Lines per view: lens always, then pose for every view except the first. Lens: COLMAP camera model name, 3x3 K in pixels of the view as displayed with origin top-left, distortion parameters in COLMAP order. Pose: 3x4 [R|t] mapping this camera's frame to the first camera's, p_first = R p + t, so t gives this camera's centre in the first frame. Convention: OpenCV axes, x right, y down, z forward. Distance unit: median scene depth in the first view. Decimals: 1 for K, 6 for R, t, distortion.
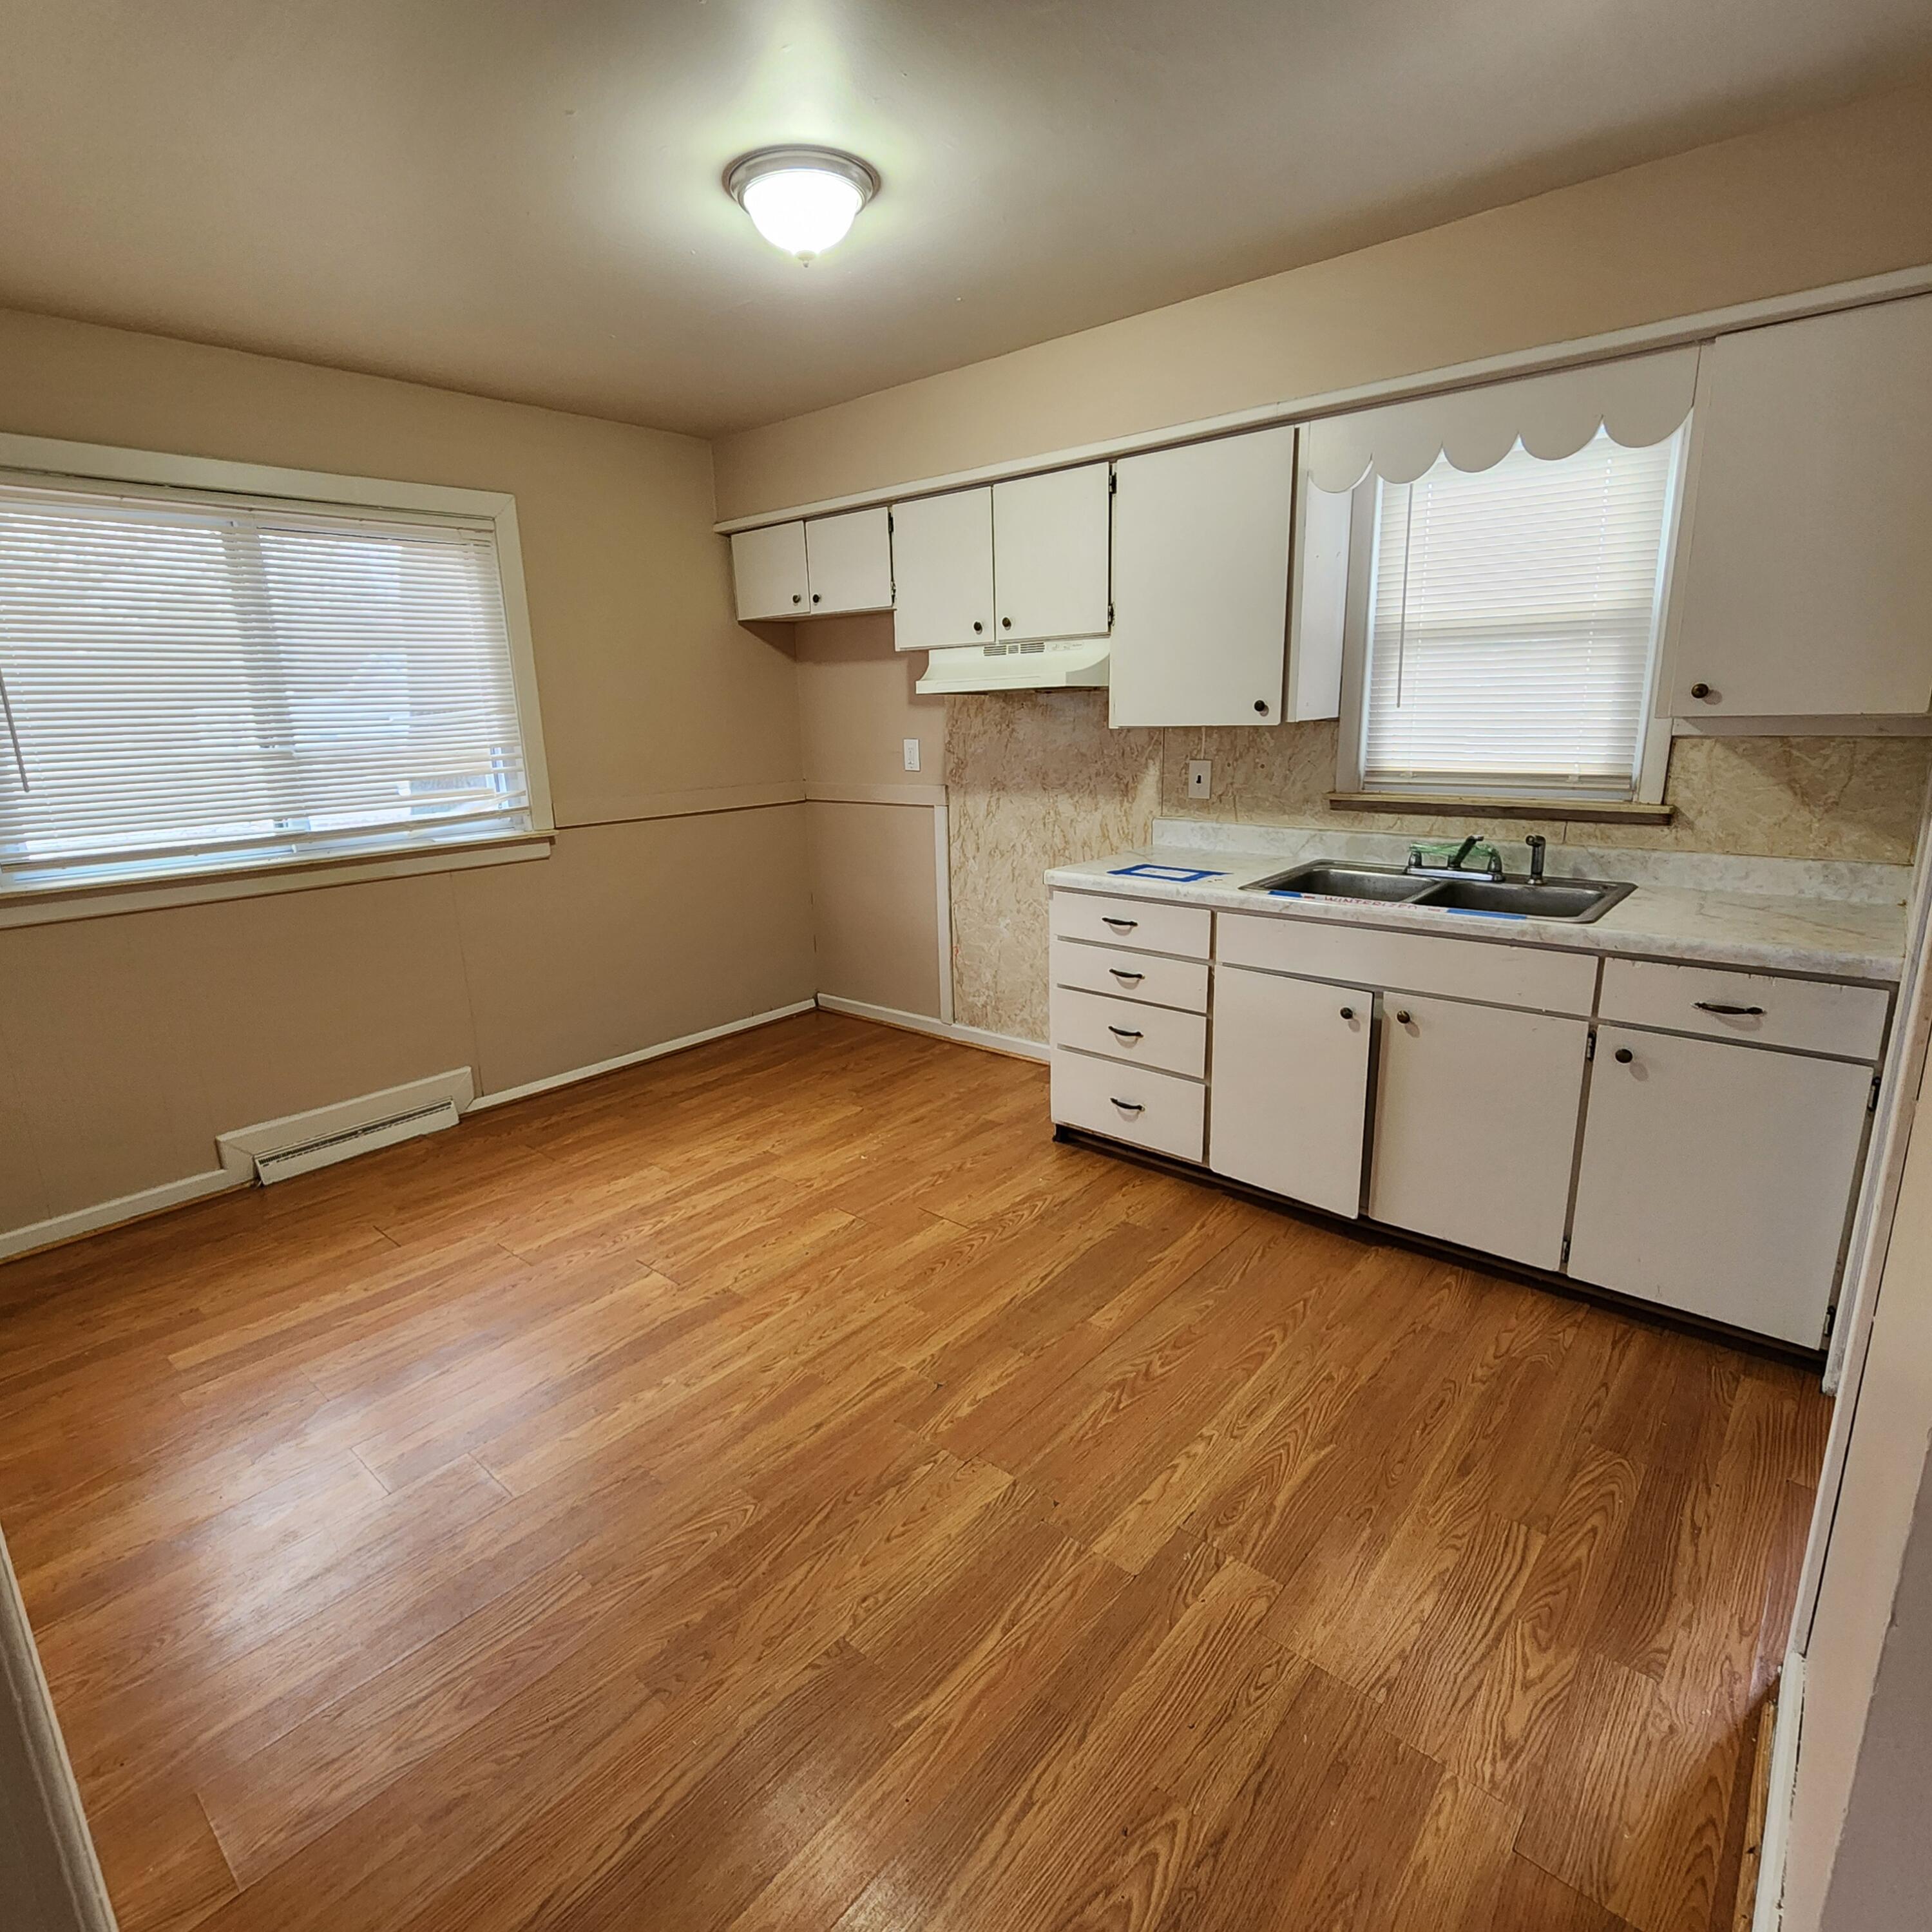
lens RADIAL K [[1060.4, 0, 972.7], [0, 1060.4, 962.7], [0, 0, 1]] dist [-0.004291, 0.003588]
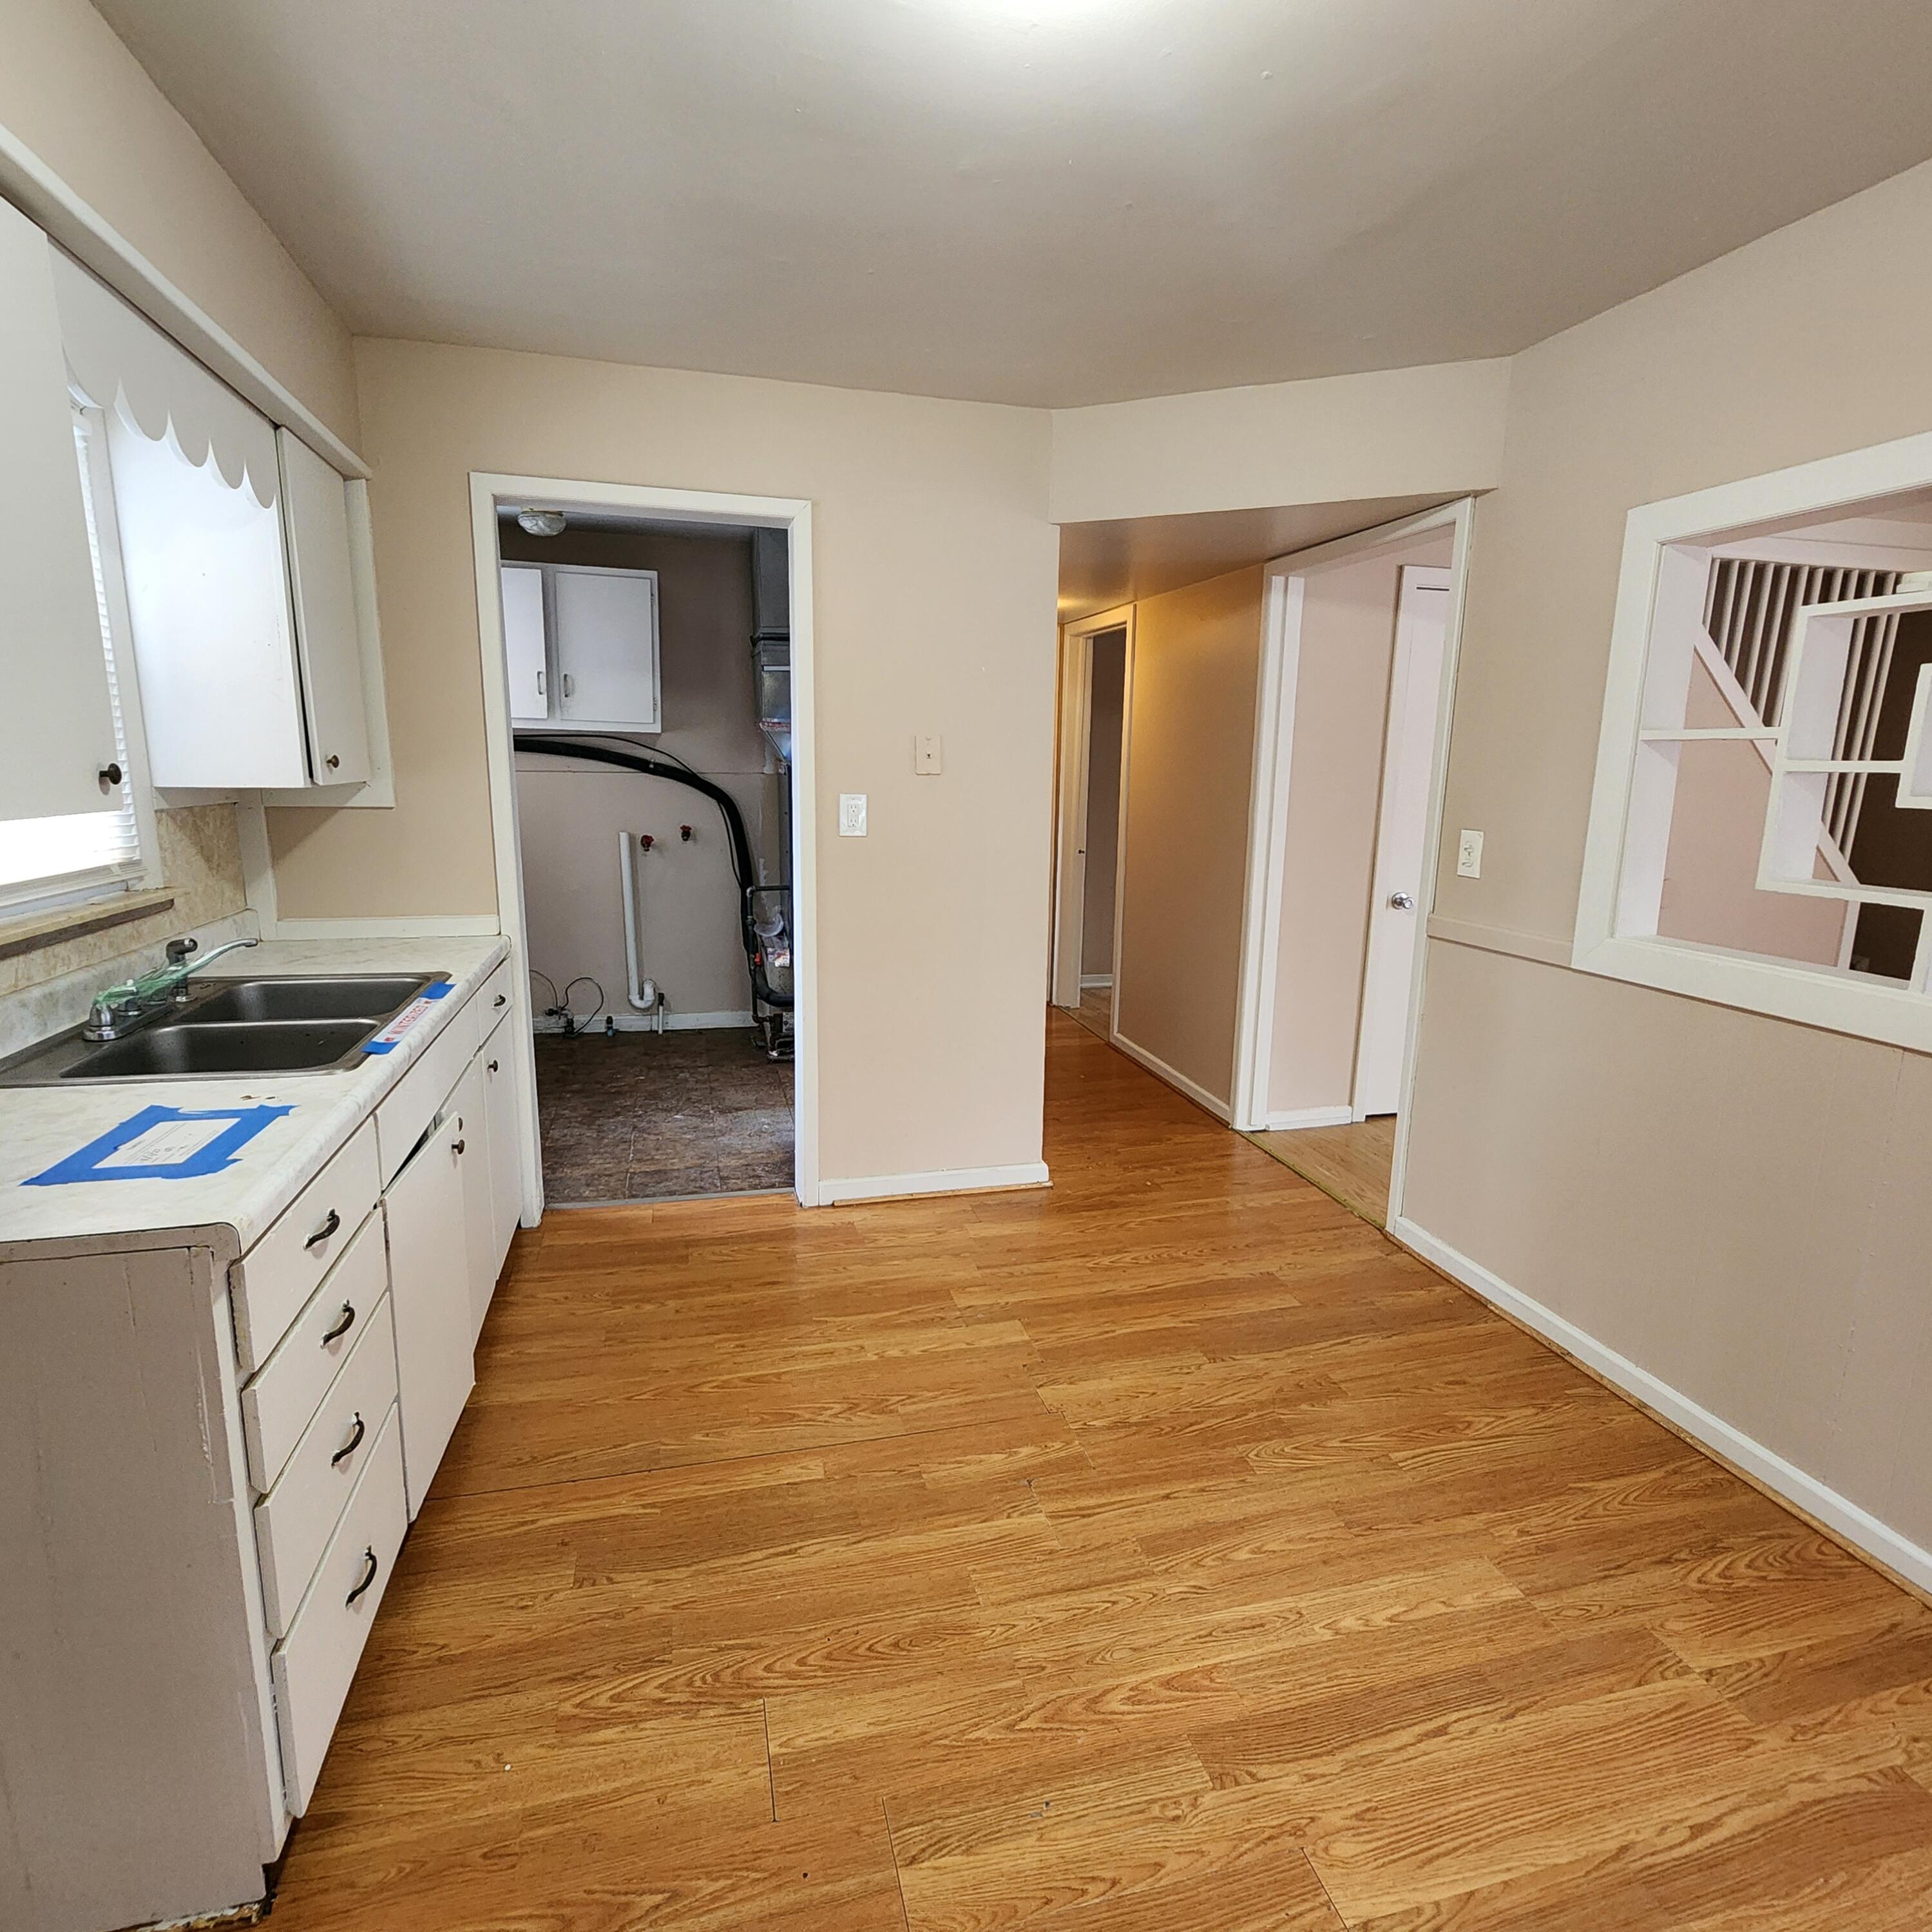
lens RADIAL K [[1060.4, 0, 965.2], [0, 1060.4, 972.5], [0, 0, 1]] dist [-0.004291, 0.003588]
pose [[-0.825664, -0.094866, 0.556129, -0.475070], [0.143200, 0.918235, 0.369240, -0.375740], [-0.545685, 0.384506, -0.744569, 1.600261]]
